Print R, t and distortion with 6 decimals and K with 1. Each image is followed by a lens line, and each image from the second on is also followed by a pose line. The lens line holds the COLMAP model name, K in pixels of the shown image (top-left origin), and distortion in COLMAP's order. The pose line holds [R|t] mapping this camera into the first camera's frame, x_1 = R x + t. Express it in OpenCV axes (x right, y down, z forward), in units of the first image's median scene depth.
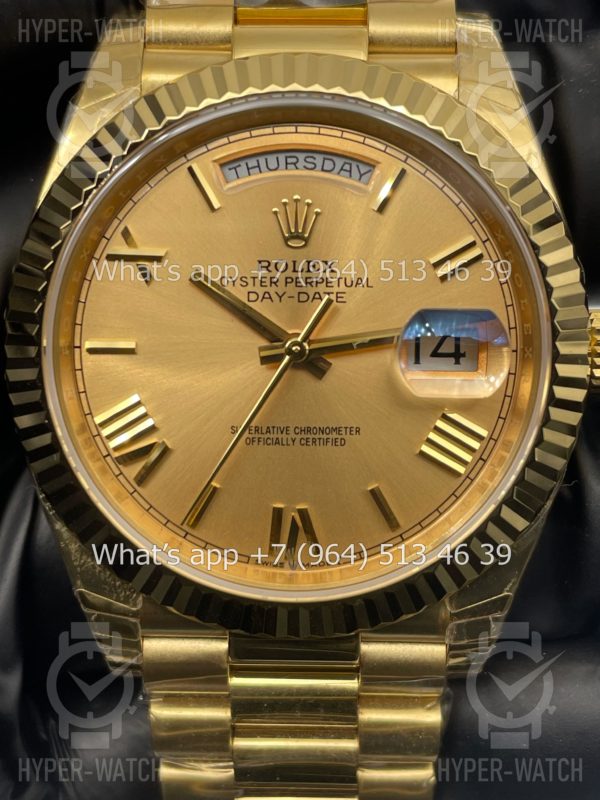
lens RADIAL K [[1290.2, 0, 303.7], [0, 1290.2, 398.0], [0, 0, 1]] dist [0.081380, 0.000000]
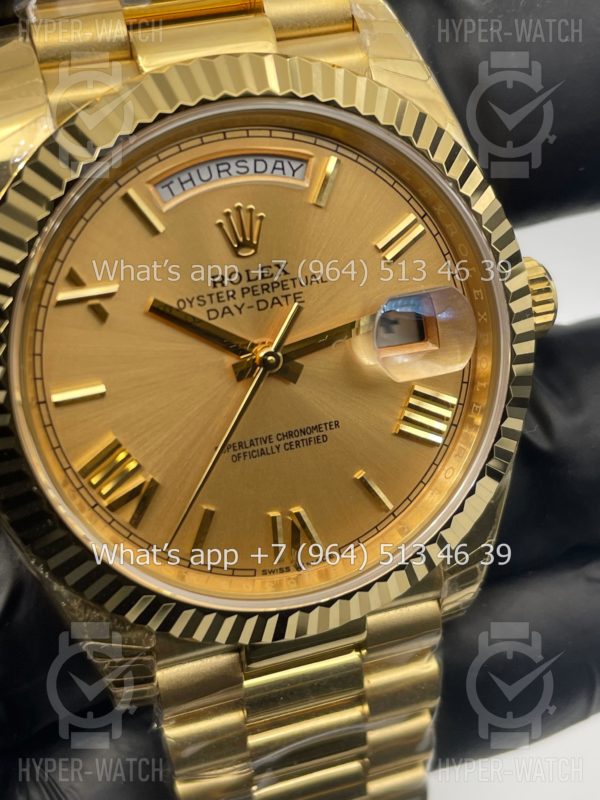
lens RADIAL K [[1290.2, 0, 299.5], [0, 1290.2, 398.1], [0, 0, 1]] dist [0.081380, 0.000000]
pose [[0.941148, -0.212374, 0.262940, -0.246523], [0.181081, 0.973696, 0.138297, -0.139333], [-0.285394, -0.082544, 0.954849, 0.046789]]
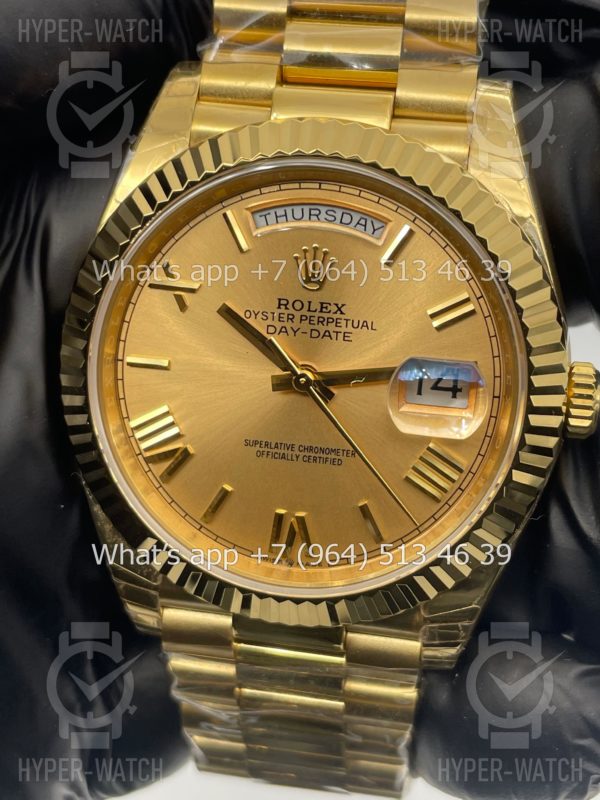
lens RADIAL K [[1290.2, 0, 291.4], [0, 1290.2, 401.9], [0, 0, 1]] dist [0.081380, 0.000000]
pose [[0.988593, 0.088059, -0.122183, 0.123333], [-0.077248, 0.992890, 0.090566, -0.119582], [0.129290, -0.080095, 0.988367, -0.133540]]
